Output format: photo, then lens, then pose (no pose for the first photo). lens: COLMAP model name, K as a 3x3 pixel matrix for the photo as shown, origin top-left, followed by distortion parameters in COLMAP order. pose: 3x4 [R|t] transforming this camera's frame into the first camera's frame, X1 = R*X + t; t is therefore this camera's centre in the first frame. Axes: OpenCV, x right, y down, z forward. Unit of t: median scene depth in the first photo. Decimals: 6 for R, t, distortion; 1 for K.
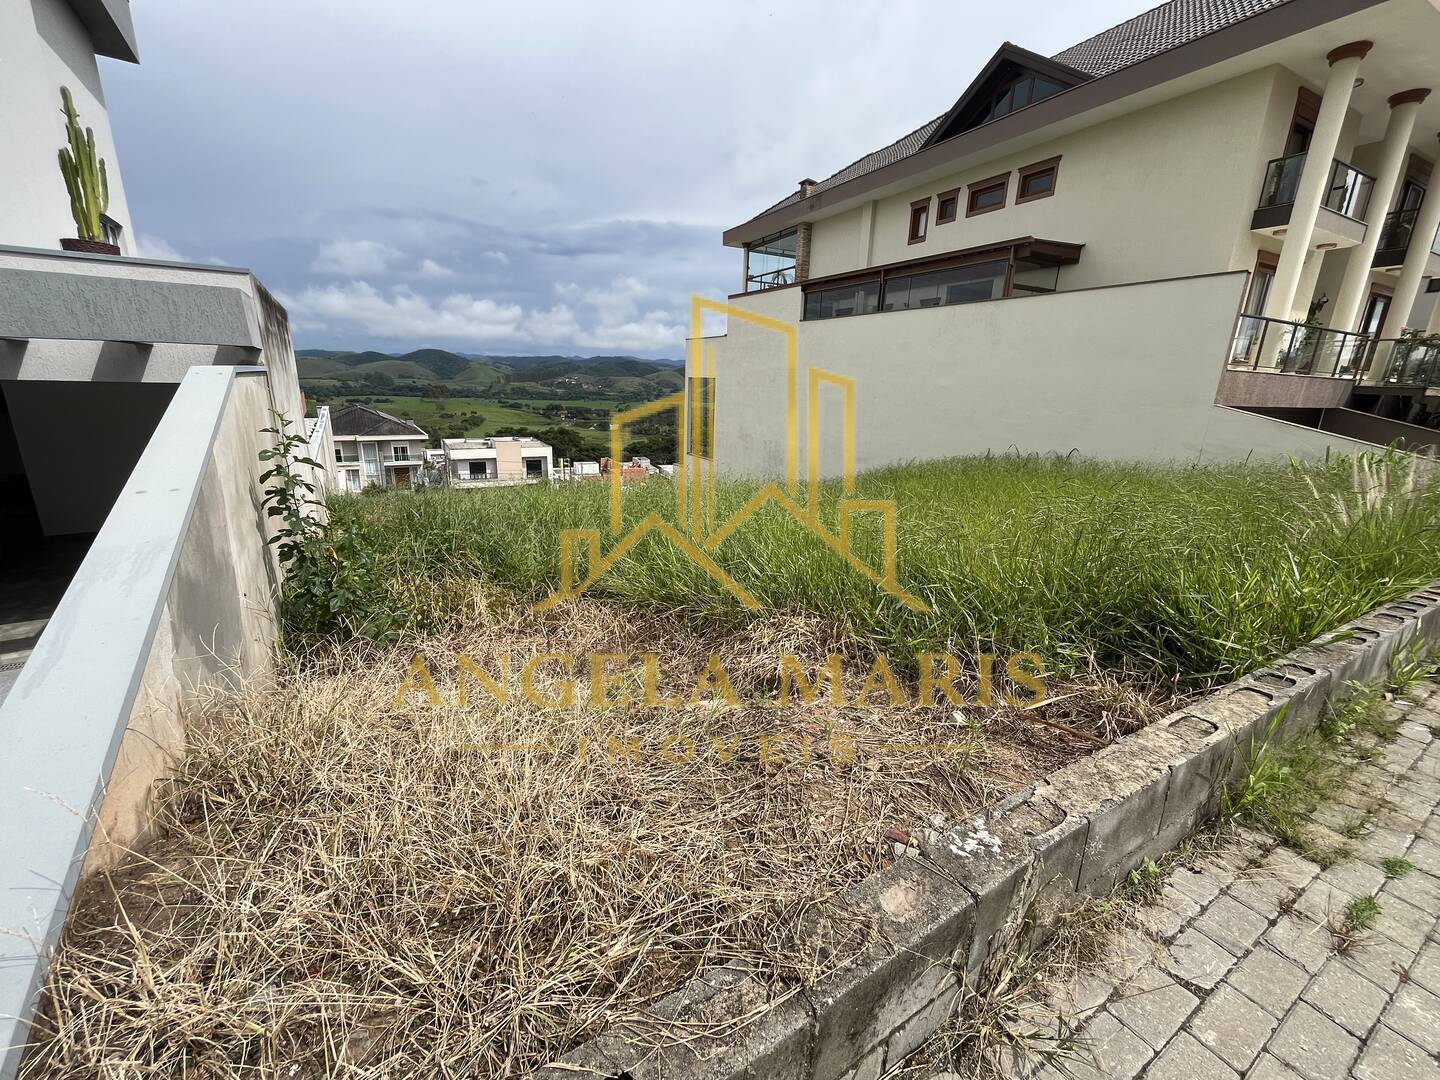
lens RADIAL K [[586.2, 0, 718.2], [0, 586.2, 540.2], [0, 0, 1]] dist [-0.001671, -0.000046]
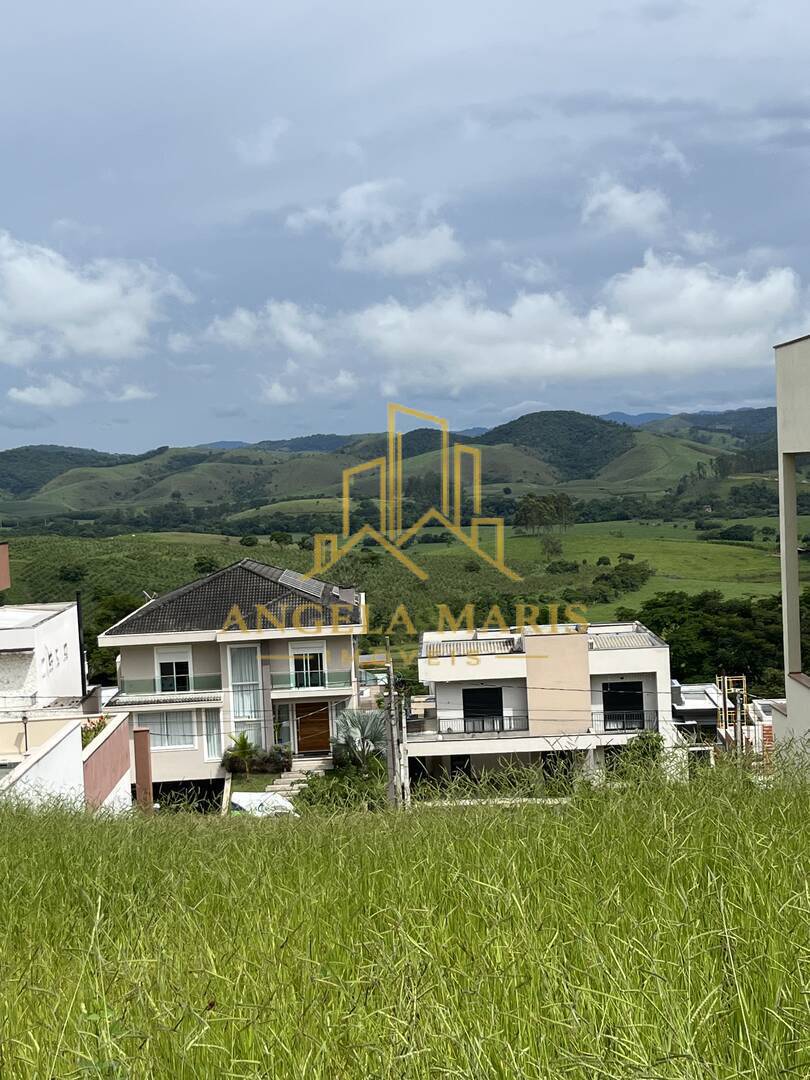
lens RADIAL K [[1616.8, 0, 405.0], [0, 1616.8, 540.0], [0, 0, 1]] dist [0.117941, -0.039179]
pose [[0.858999, -0.050273, -0.509502, 0.338181], [-0.060959, 0.978045, -0.199279, -0.035687], [0.508335, 0.202239, 0.837075, 0.140926]]
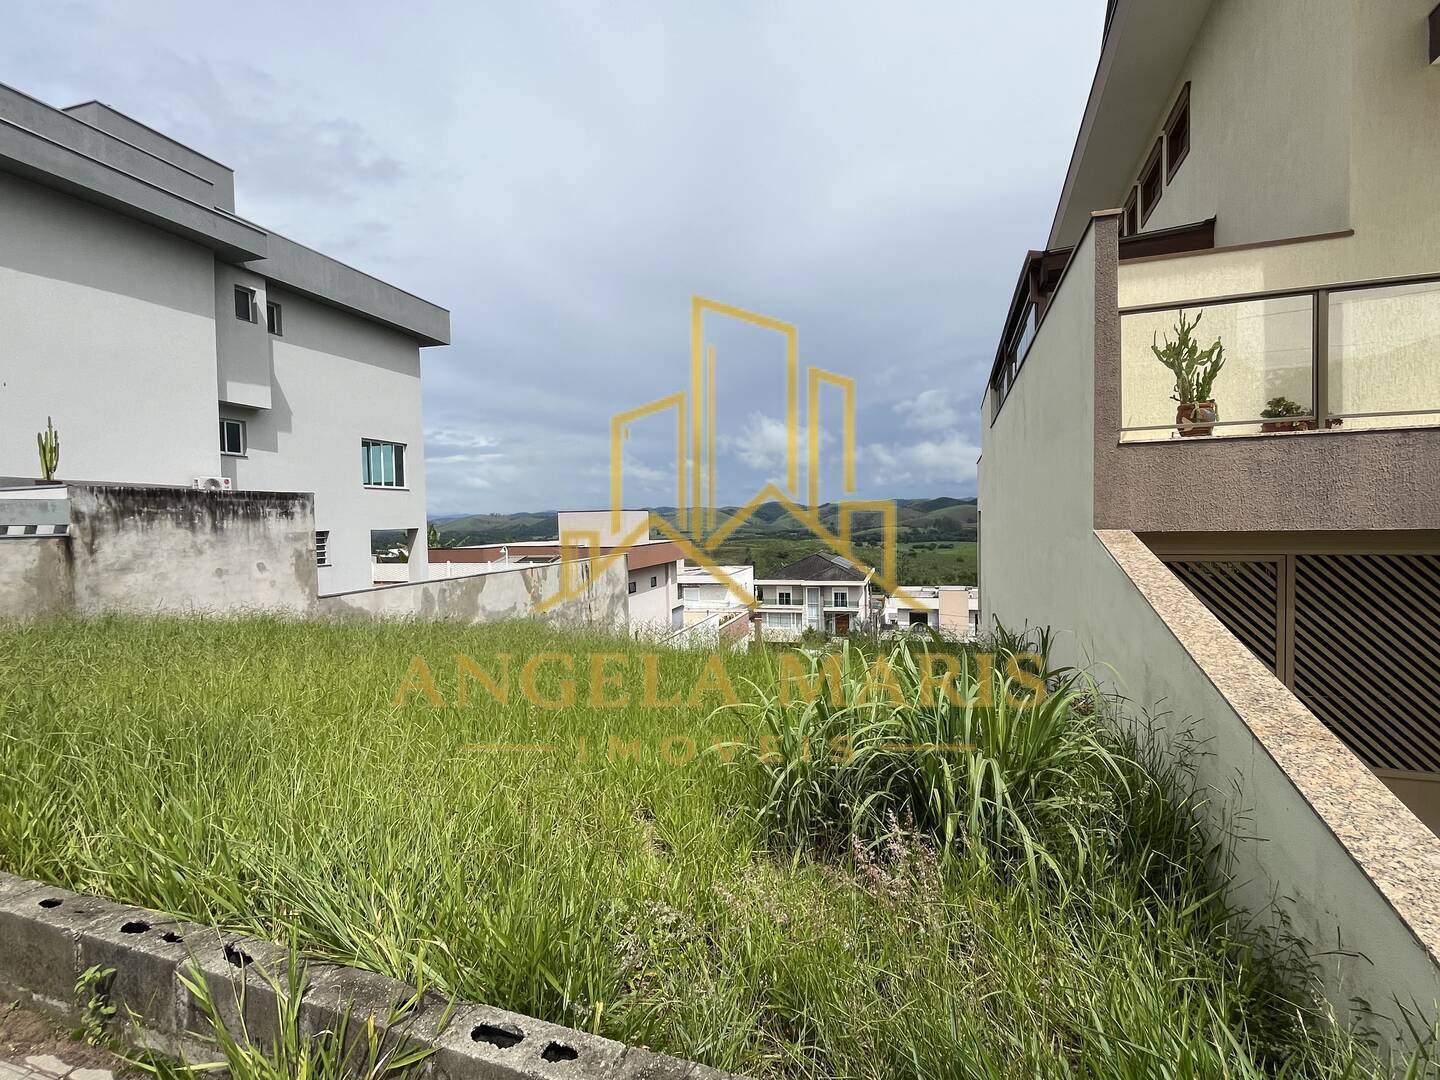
lens RADIAL K [[684.0, 0, 720.0], [0, 684.0, 540.0], [0, 0, 1]] dist [0.000137, 0.000169]
pose [[0.668437, -0.022785, -0.743419, 0.532675], [-0.155572, 0.973138, -0.169706, -0.056867], [0.727316, 0.229094, 0.646937, 0.271141]]
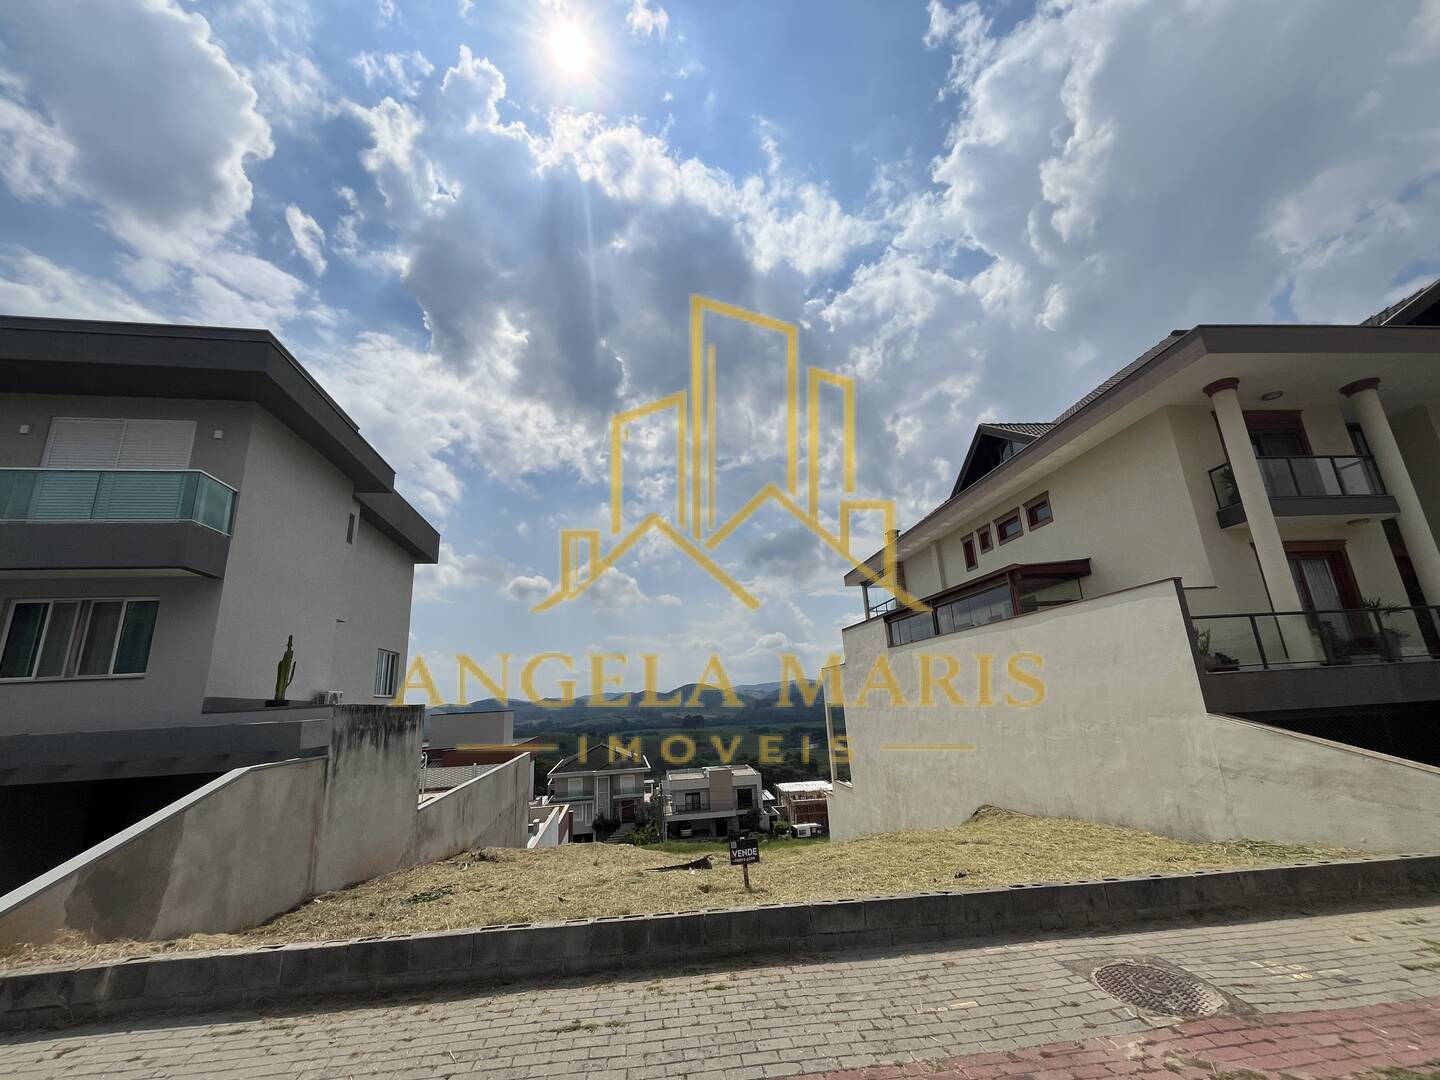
lens RADIAL K [[586.2, 0, 718.2], [0, 586.2, 540.2], [0, 0, 1]] dist [-0.001671, -0.000046]
pose [[0.917475, -0.180785, -0.354340, 0.273599], [-0.023440, 0.864646, -0.501835, 0.003476], [0.397103, 0.468727, 0.789053, -0.067911]]
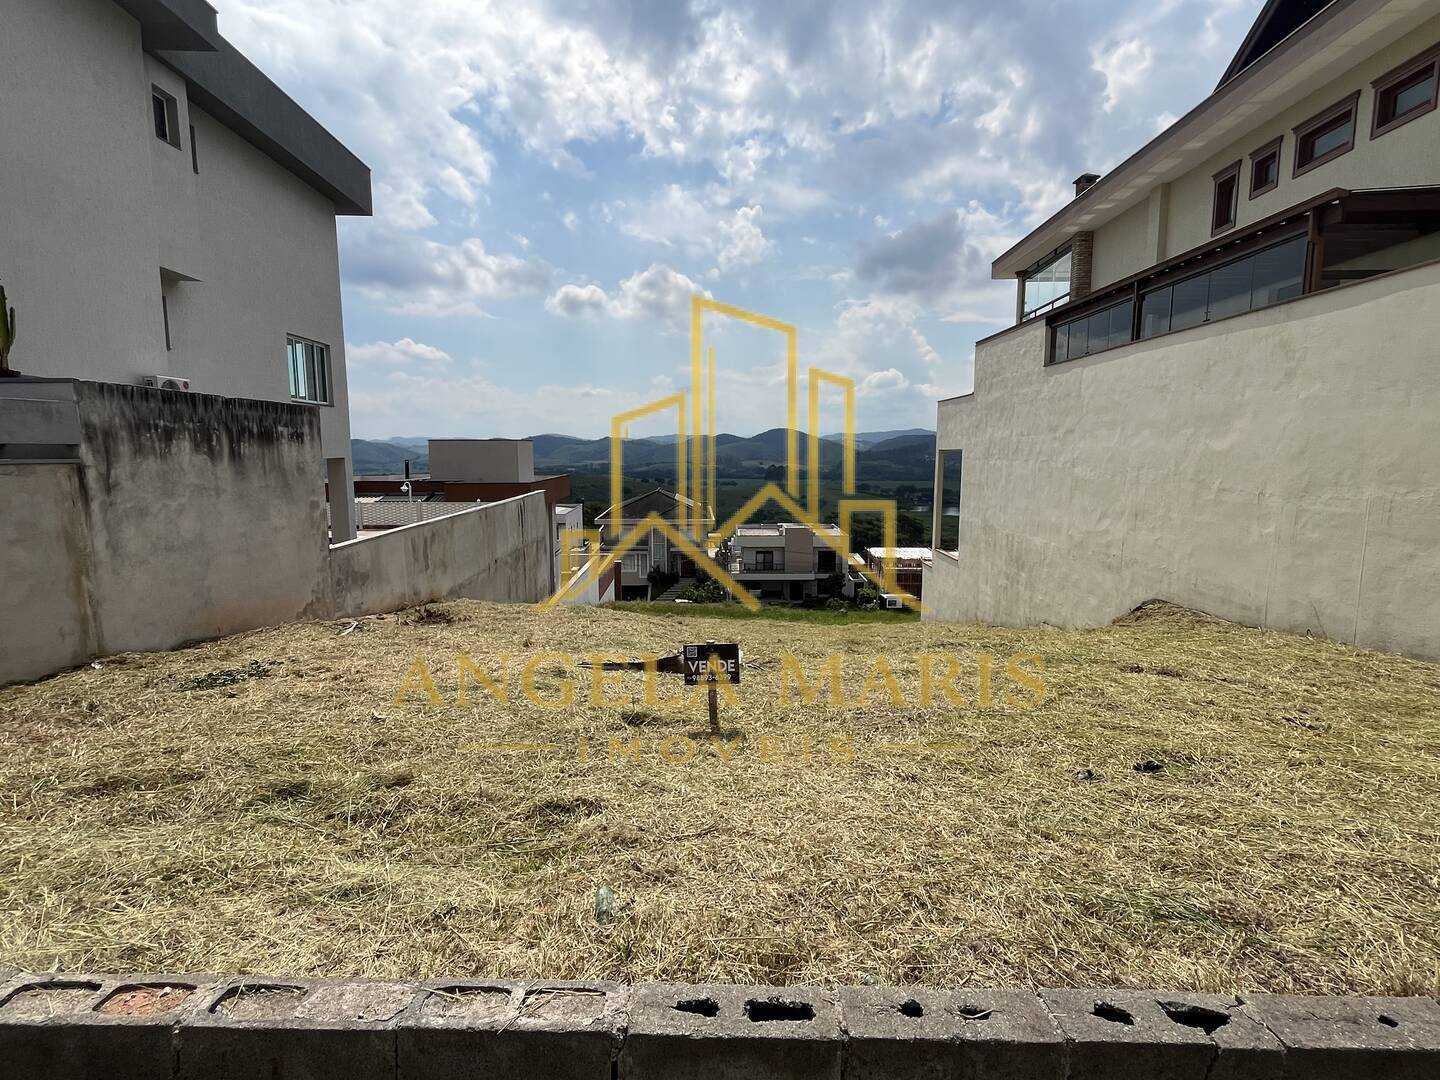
lens RADIAL K [[724.3, 0, 717.6], [0, 724.3, 539.1], [0, 0, 1]] dist [-0.003206, 0.000533]
pose [[0.863517, 0.027005, -0.503596, 0.245357], [-0.103798, 0.986703, -0.125072, -0.023468], [0.493522, 0.160274, 0.854838, 0.106522]]
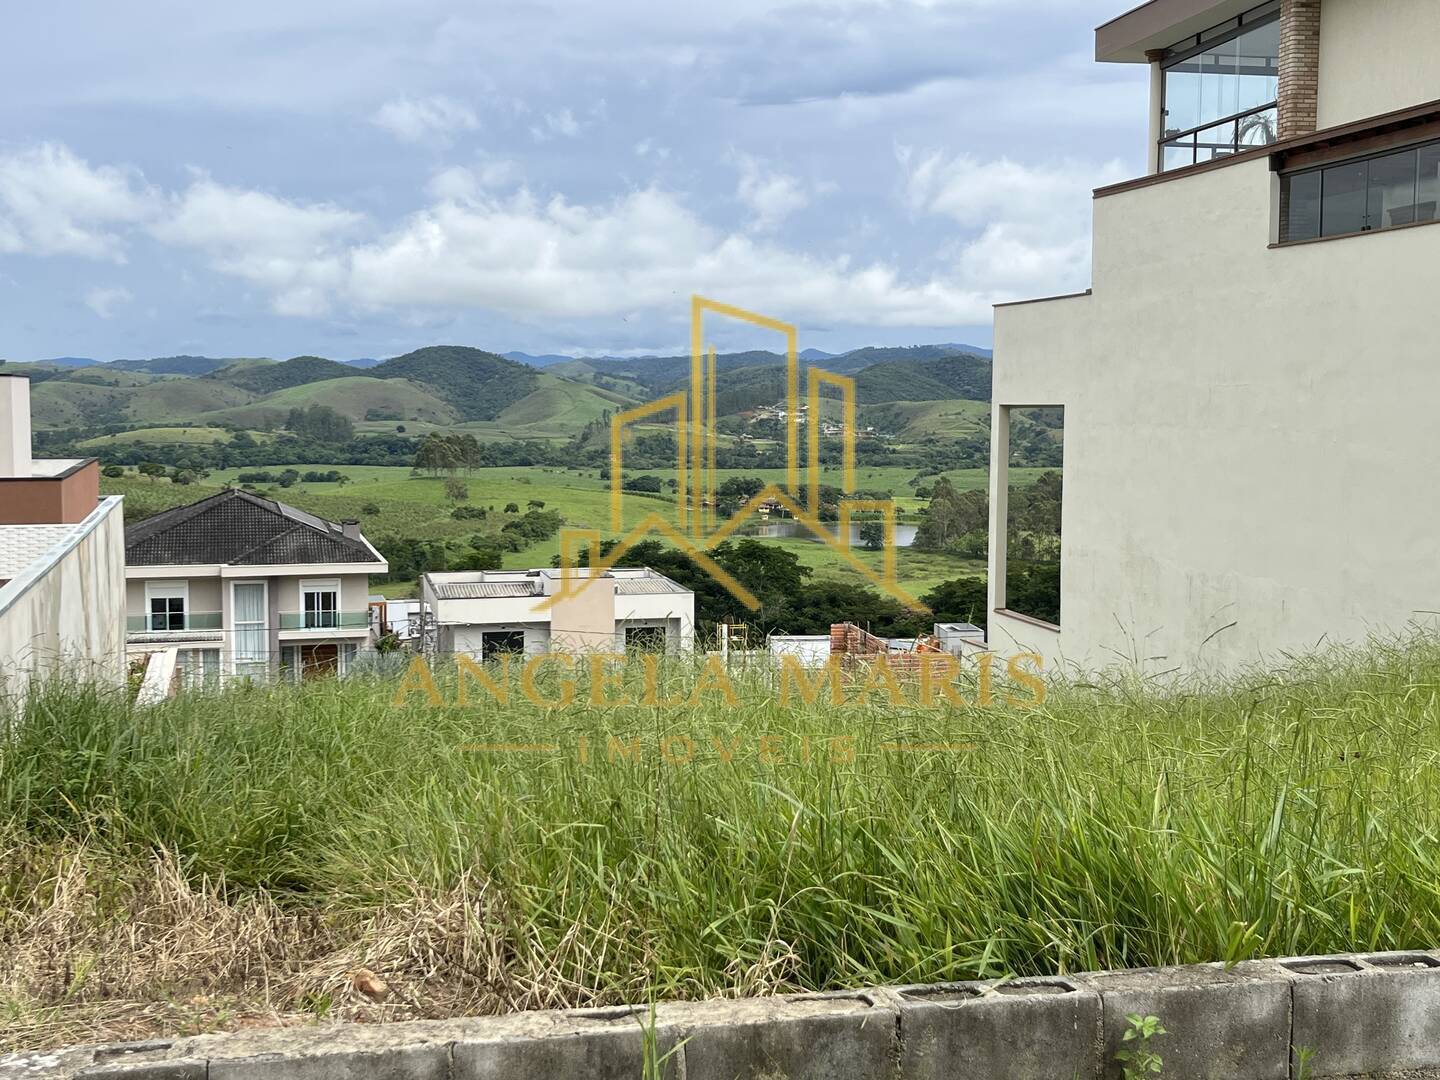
lens RADIAL K [[1704.0, 0, 720.0], [0, 1704.0, 540.0], [0, 0, 1]] dist [0.128353, -0.376010]
pose [[0.960346, -0.006403, -0.278737, 0.109797], [-0.046356, 0.982155, -0.182273, 0.011705], [0.274930, 0.187966, 0.942912, -0.058246]]
